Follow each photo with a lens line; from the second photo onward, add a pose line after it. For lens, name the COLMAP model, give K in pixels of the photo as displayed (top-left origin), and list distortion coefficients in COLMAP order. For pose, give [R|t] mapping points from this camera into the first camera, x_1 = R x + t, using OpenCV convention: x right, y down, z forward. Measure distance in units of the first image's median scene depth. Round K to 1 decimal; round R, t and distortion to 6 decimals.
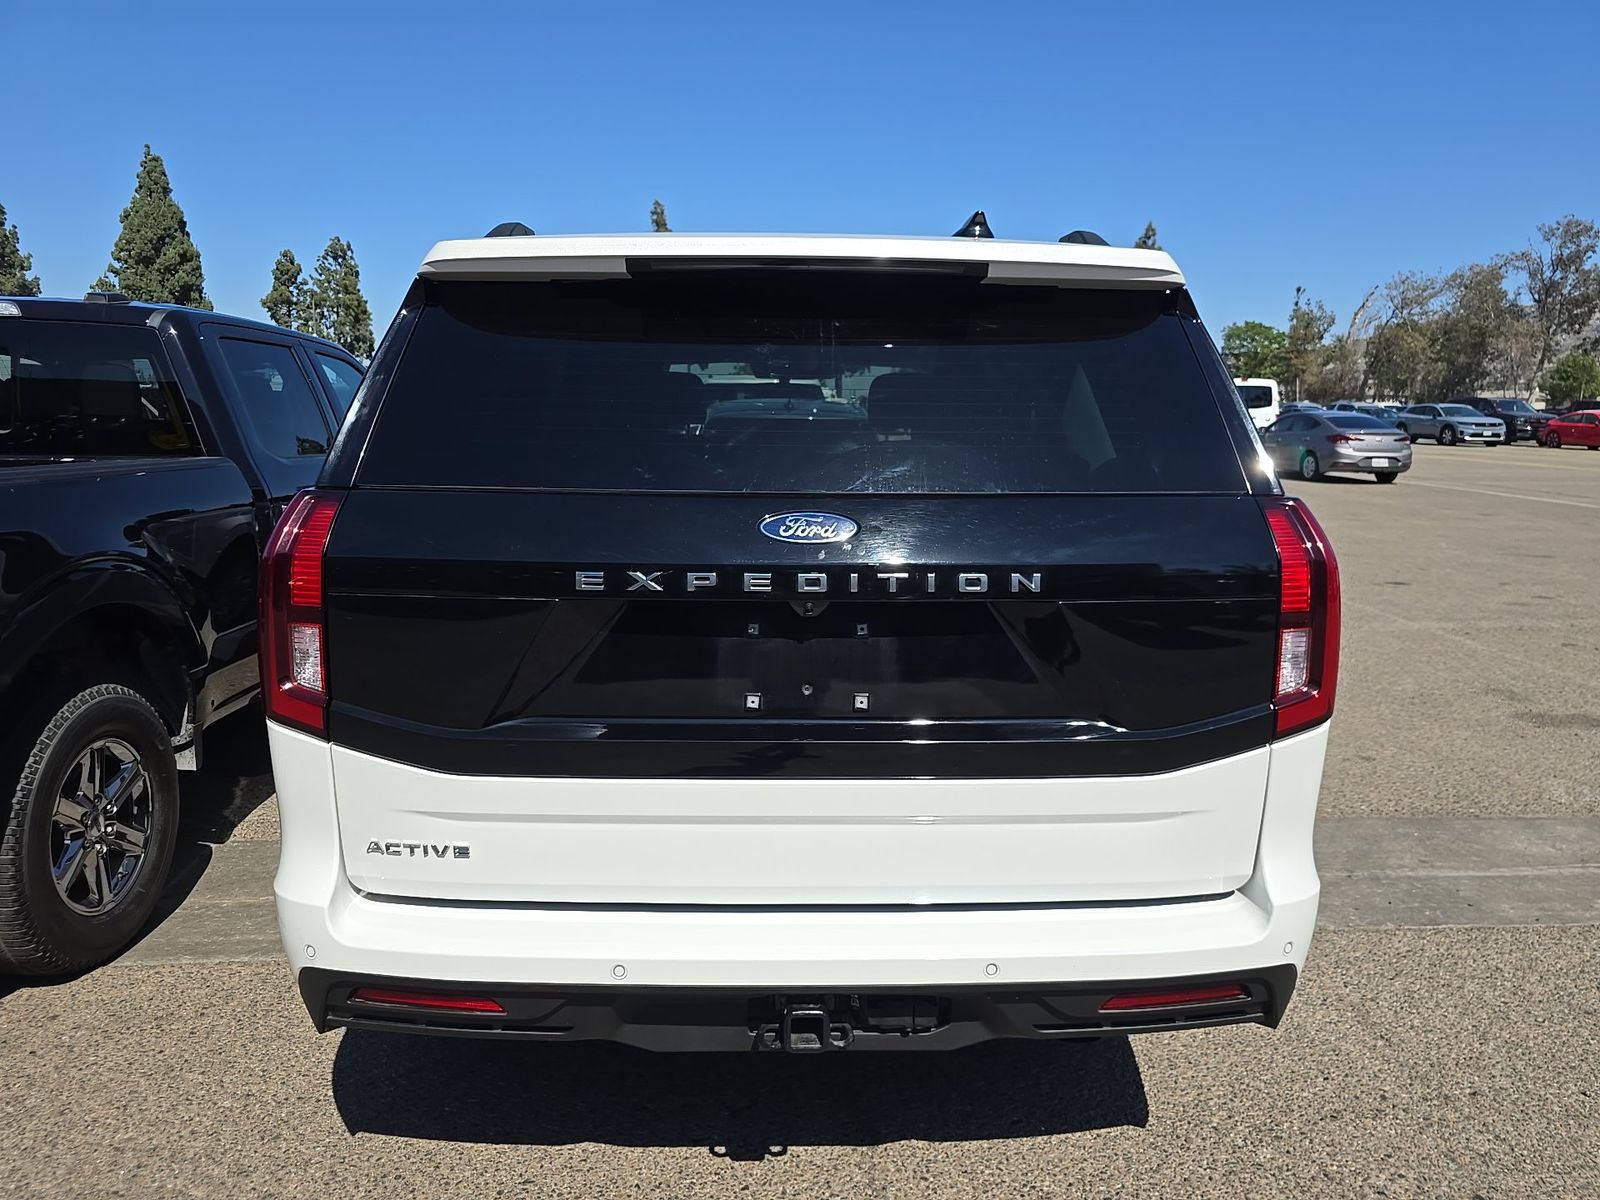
lens RADIAL K [[1130.0, 0, 800.0], [0, 1130.0, 600.0], [0, 0, 1]] dist [0.054312, -0.003495]
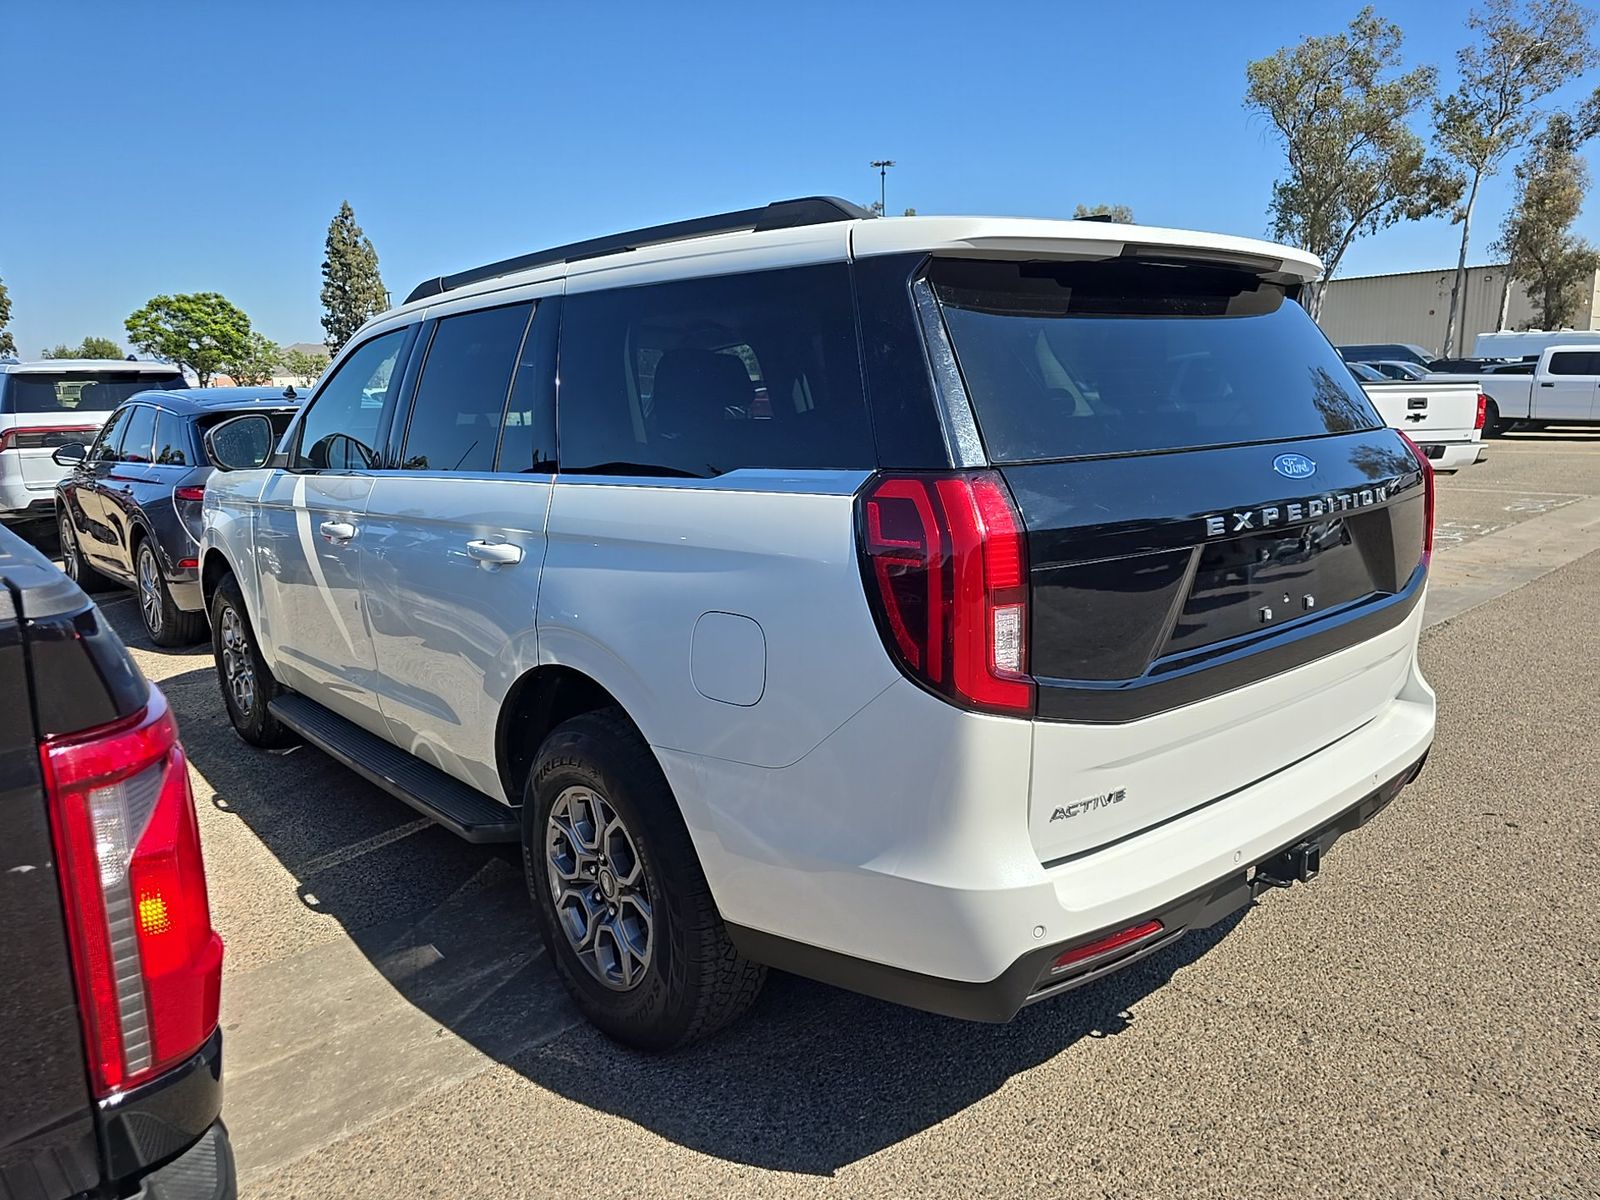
lens RADIAL K [[1130.0, 0, 800.0], [0, 1130.0, 600.0], [0, 0, 1]] dist [0.054312, -0.003495]
pose [[0.759290, -0.137520, 0.636056, -1.180156], [0.130096, 0.989763, 0.058693, -0.061863], [-0.637616, 0.038183, 0.769408, 0.365487]]
